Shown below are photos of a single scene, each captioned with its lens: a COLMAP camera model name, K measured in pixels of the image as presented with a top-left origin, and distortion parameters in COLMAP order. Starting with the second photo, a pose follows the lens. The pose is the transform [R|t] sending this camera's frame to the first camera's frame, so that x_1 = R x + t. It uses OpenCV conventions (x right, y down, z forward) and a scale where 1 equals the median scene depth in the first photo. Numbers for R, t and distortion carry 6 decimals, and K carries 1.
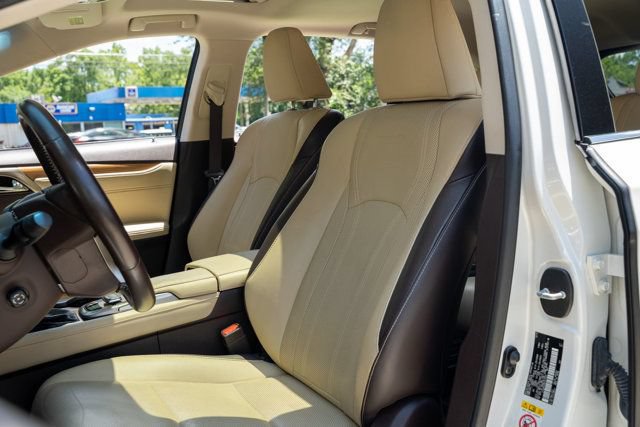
lens RADIAL K [[649.1, 0, 320.0], [0, 649.1, 213.3], [0, 0, 1]] dist [0.006534, 0.000000]
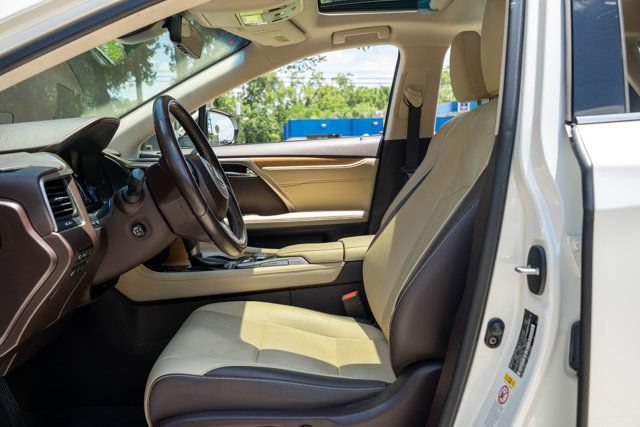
lens RADIAL K [[649.1, 0, 319.5], [0, 649.1, 213.3], [0, 0, 1]] dist [0.006534, 0.000000]
pose [[0.871196, 0.064976, -0.486616, 0.274658], [-0.076012, 0.997103, -0.002946, 0.030864], [0.485014, 0.039555, 0.873611, -0.029433]]
